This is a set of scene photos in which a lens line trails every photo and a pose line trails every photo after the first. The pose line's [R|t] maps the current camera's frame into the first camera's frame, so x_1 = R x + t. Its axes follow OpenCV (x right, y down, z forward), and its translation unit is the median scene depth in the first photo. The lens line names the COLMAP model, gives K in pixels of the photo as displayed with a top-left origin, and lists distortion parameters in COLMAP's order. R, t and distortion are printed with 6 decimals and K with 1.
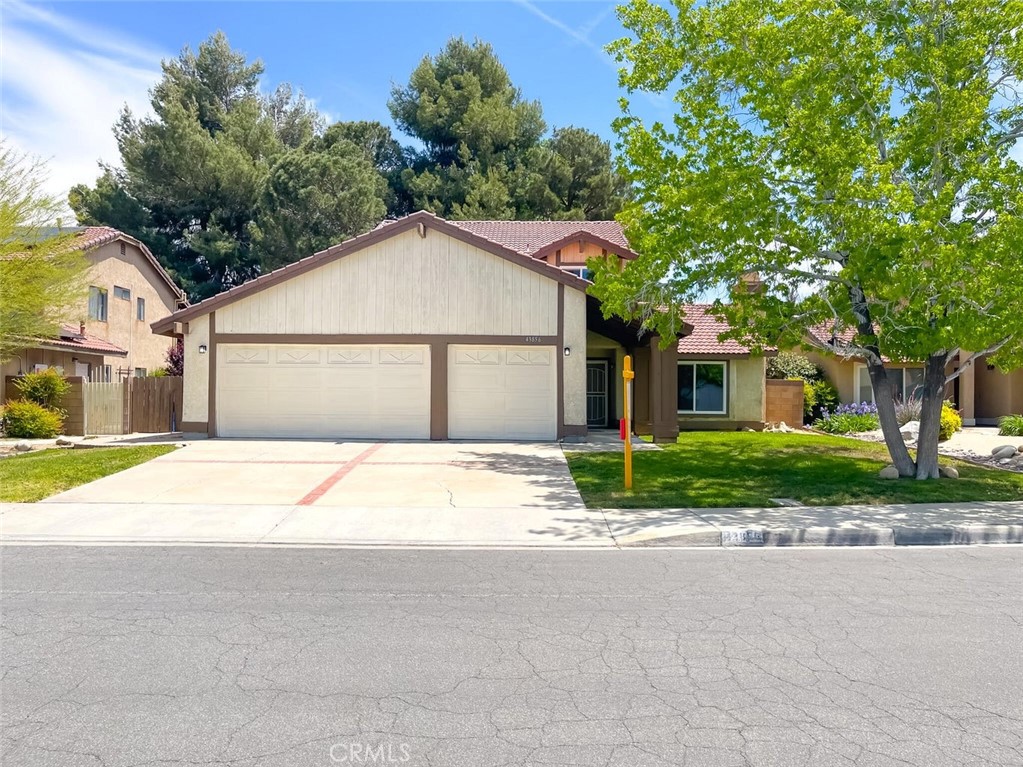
lens RADIAL K [[741.4, 0, 511.5], [0, 741.4, 383.5], [0, 0, 1]] dist [0.001521, 0.000142]
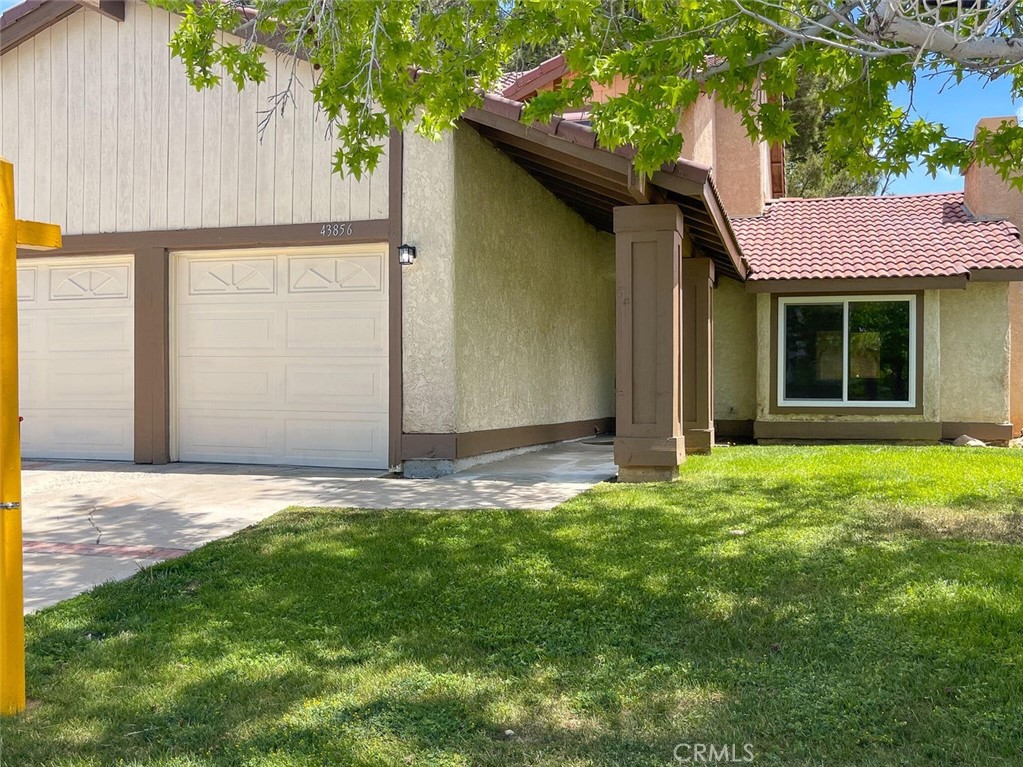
lens RADIAL K [[933.5, 0, 511.5], [0, 933.5, 383.5], [0, 0, 1]] dist [-0.004432, 0.004394]
pose [[0.967815, -0.008271, -0.251527, 0.258452], [0.010910, 0.999899, 0.009102, 0.024613], [0.251427, -0.011553, 0.967807, 0.501313]]
